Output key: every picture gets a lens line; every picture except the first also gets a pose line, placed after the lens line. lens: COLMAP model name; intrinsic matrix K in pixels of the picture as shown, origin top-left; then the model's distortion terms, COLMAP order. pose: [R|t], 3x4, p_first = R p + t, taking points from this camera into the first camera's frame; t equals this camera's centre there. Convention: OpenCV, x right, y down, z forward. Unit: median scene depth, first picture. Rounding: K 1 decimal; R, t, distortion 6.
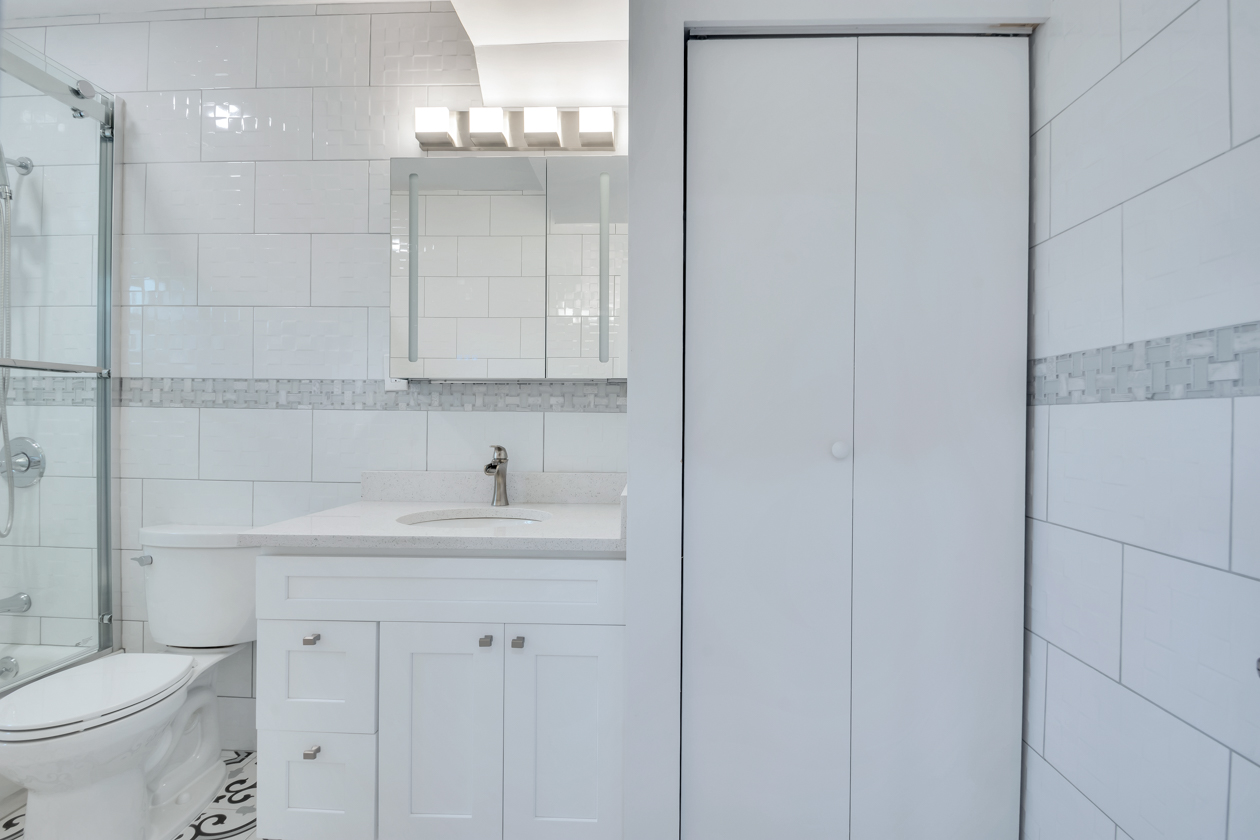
lens RADIAL K [[555.1, 0, 645.7], [0, 555.1, 424.0], [0, 0, 1]] dist [0.013098, -0.016182]
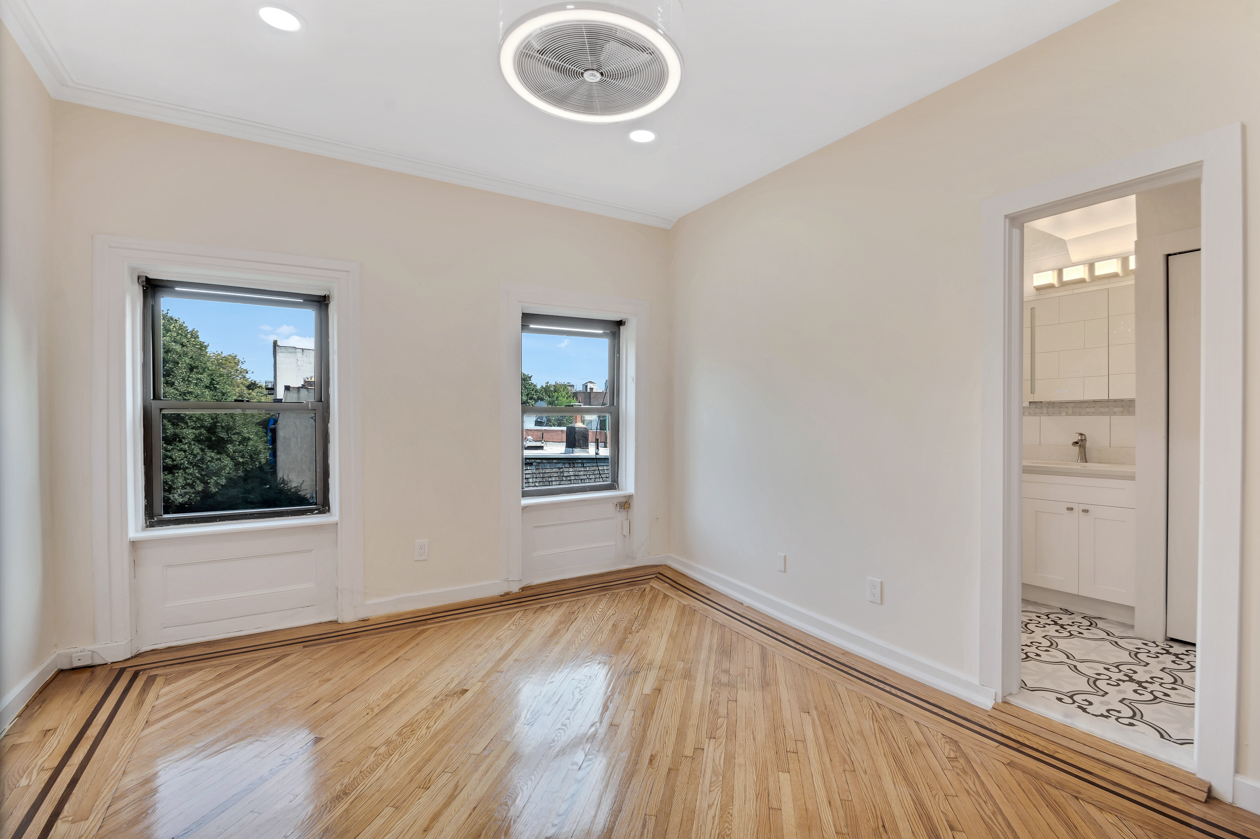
lens RADIAL K [[560.8, 0, 645.3], [0, 560.8, 425.5], [0, 0, 1]] dist [0.014360, -0.015974]
pose [[0.566802, -0.003396, -0.823847, 0.504227], [0.001883, 0.999994, -0.002827, 0.014267], [0.823852, 0.000051, 0.566805, -1.412293]]
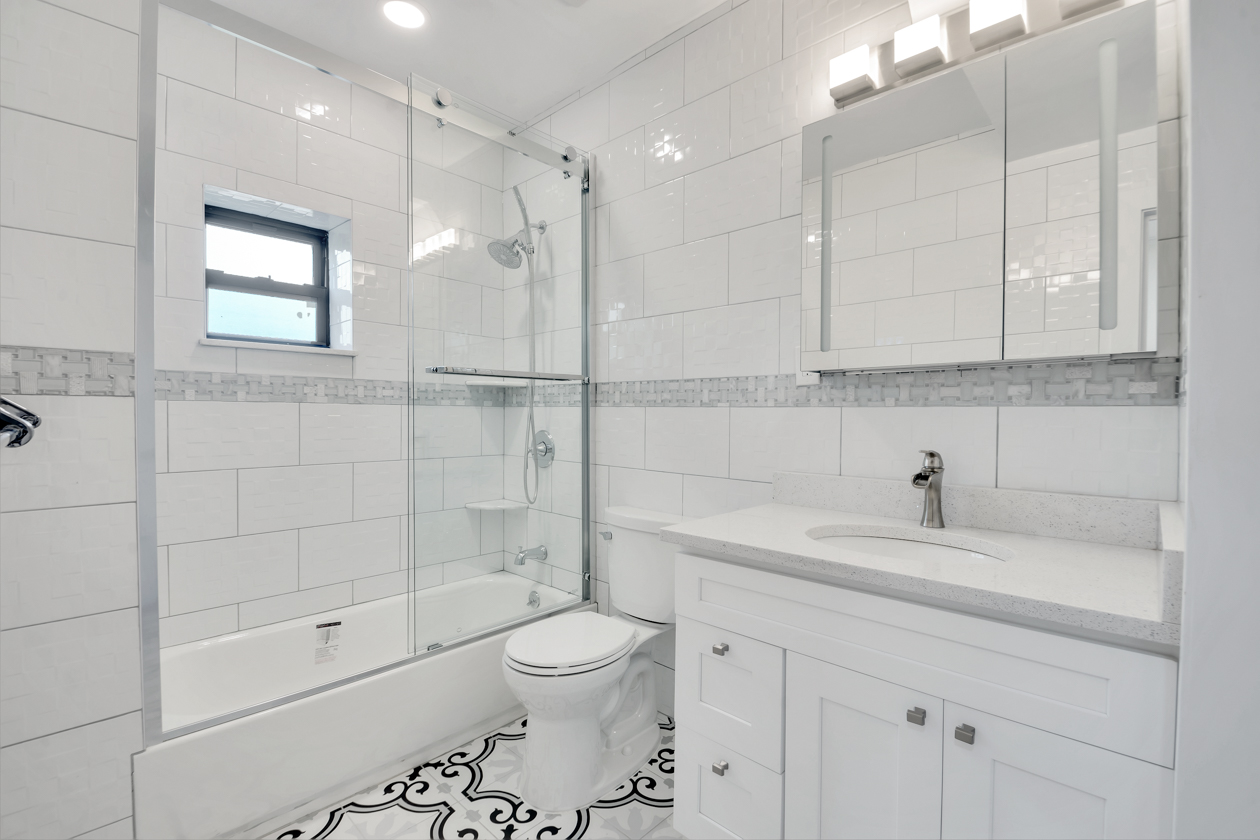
lens RADIAL K [[555.1, 0, 645.7], [0, 555.1, 424.0], [0, 0, 1]] dist [0.013098, -0.016182]
pose [[0.754551, 0.007521, -0.656198, -0.052365], [0.000451, 0.999928, 0.011979, -0.007599], [0.656241, -0.009334, 0.754494, 0.141651]]
